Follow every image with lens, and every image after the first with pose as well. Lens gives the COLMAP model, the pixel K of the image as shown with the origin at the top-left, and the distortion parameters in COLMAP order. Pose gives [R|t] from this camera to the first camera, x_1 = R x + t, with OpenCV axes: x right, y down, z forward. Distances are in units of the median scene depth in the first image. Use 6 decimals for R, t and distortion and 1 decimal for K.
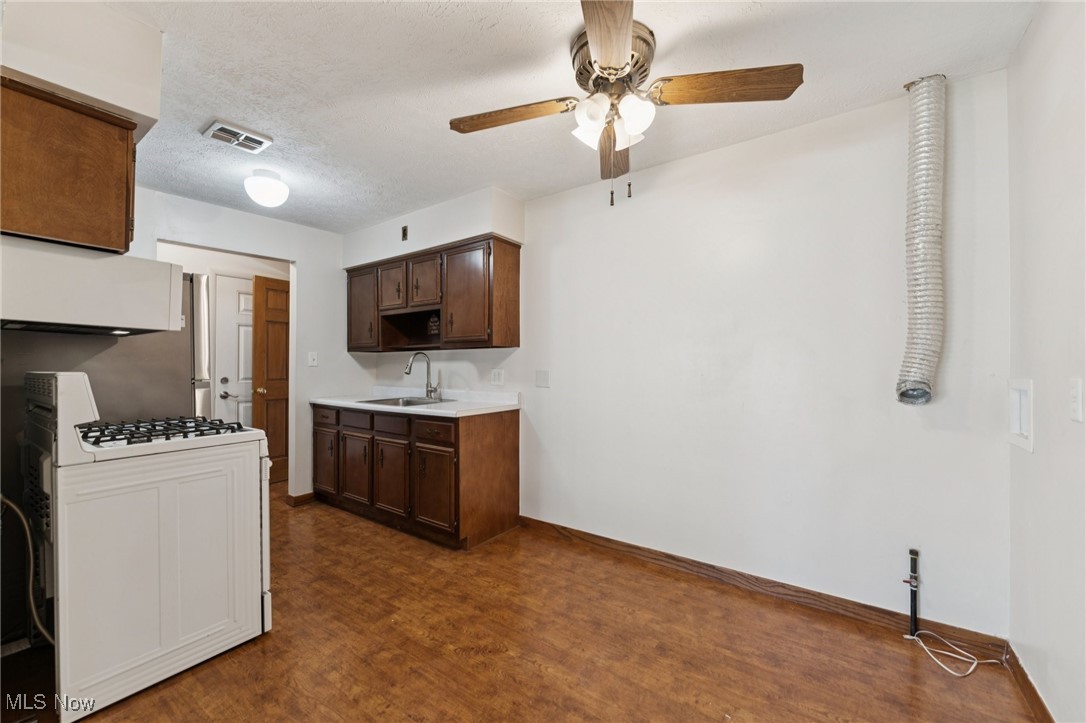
lens RADIAL K [[435.9, 0, 545.5], [0, 435.9, 364.2], [0, 0, 1]] dist [-0.003345, -0.000560]
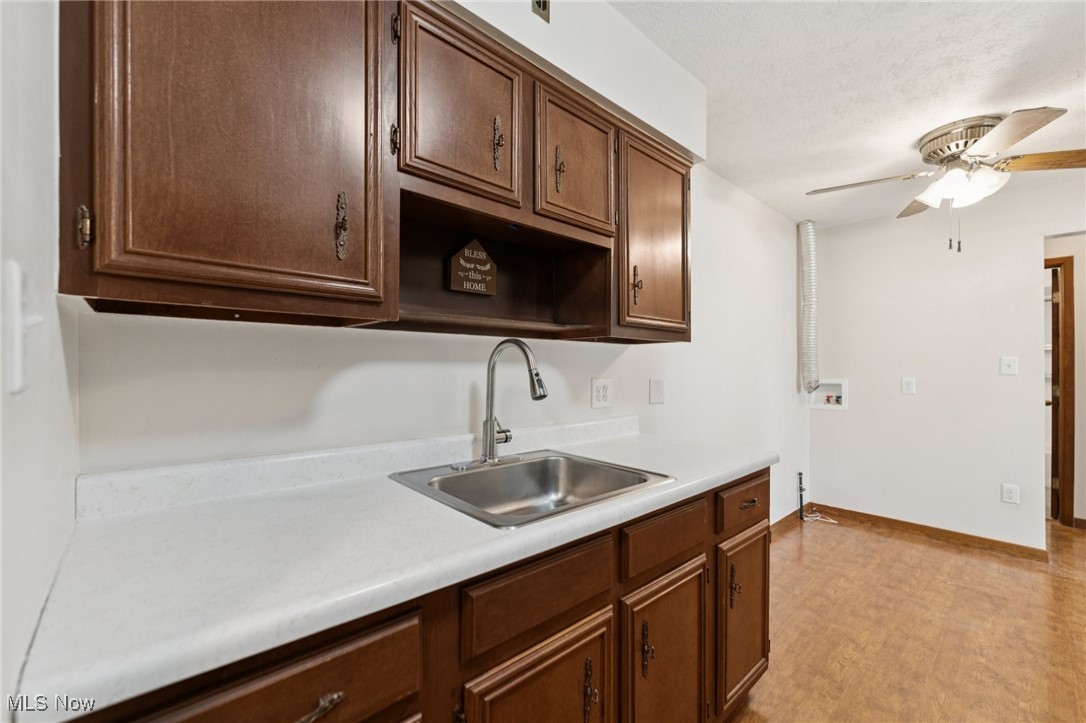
lens RADIAL K [[435.9, 0, 544.6], [0, 435.9, 367.7], [0, 0, 1]] dist [-0.003345, -0.000560]
pose [[0.216601, 0.002817, 0.976256, -0.695193], [-0.012138, 0.999926, -0.000192, -0.003495], [-0.976185, -0.011808, 0.216620, 0.963830]]
